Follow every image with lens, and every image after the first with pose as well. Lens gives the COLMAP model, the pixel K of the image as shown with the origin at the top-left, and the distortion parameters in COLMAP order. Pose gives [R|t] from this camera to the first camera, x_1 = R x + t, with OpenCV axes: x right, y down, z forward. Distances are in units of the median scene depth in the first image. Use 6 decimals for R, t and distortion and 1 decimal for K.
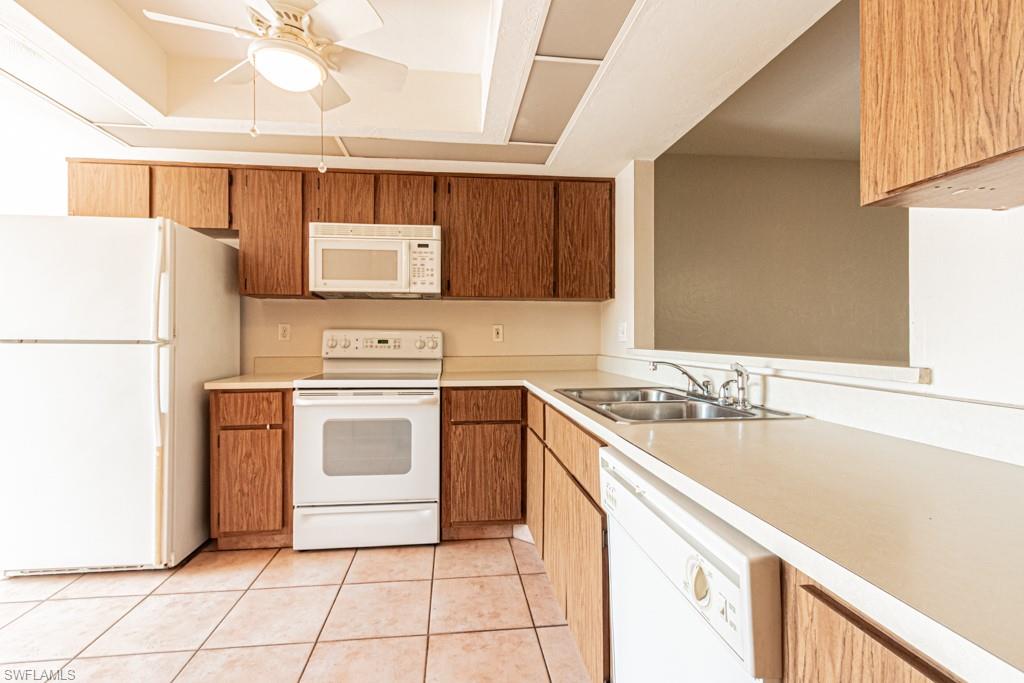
lens RADIAL K [[462.0, 0, 501.3], [0, 462.0, 337.0], [0, 0, 1]] dist [0.002971, -0.000897]
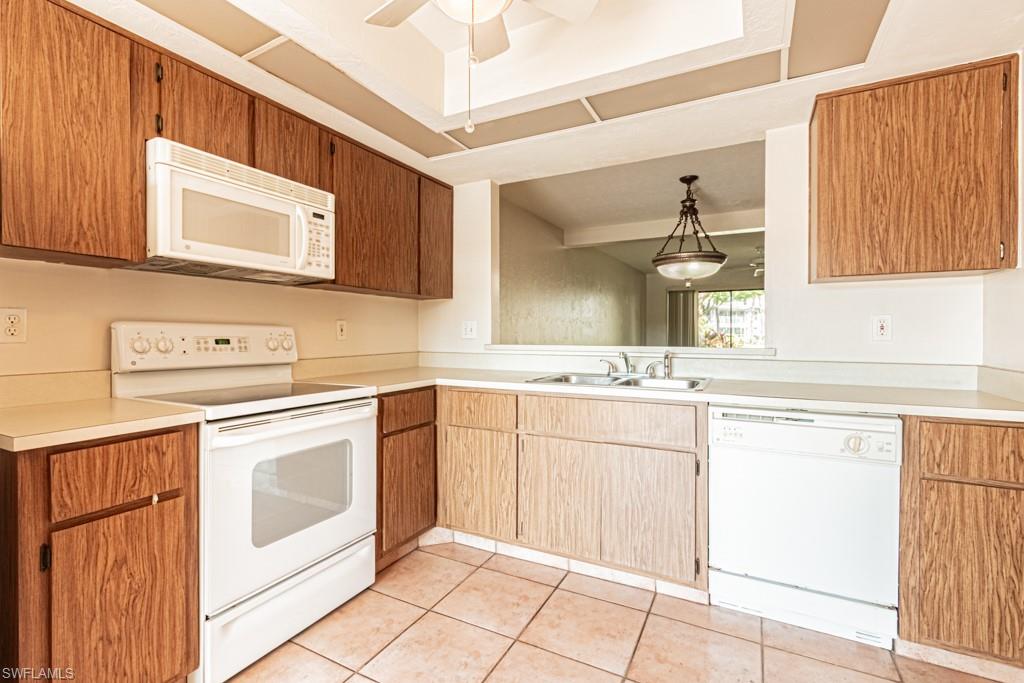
lens RADIAL K [[469.9, 0, 511.4], [0, 469.9, 336.2], [0, 0, 1]] dist [0.001514, -0.000176]
pose [[0.562323, -0.004726, 0.826904, -0.657355], [0.000690, 0.999986, 0.005246, -0.001202], [-0.826918, -0.002379, 0.562318, 0.303476]]
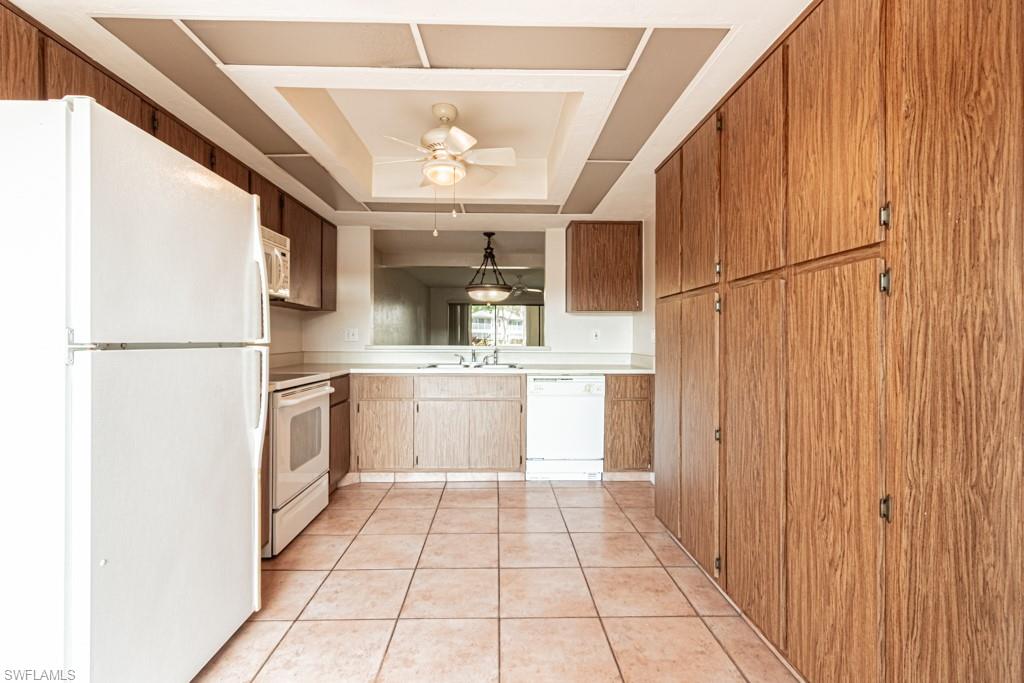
lens RADIAL K [[462.0, 0, 501.3], [0, 462.0, 337.0], [0, 0, 1]] dist [0.002971, -0.000897]
pose [[0.106971, 0.002698, 0.994258, -1.251477], [-0.003450, 0.999991, -0.002342, -0.001508], [-0.994256, -0.003180, 0.106979, 0.385001]]
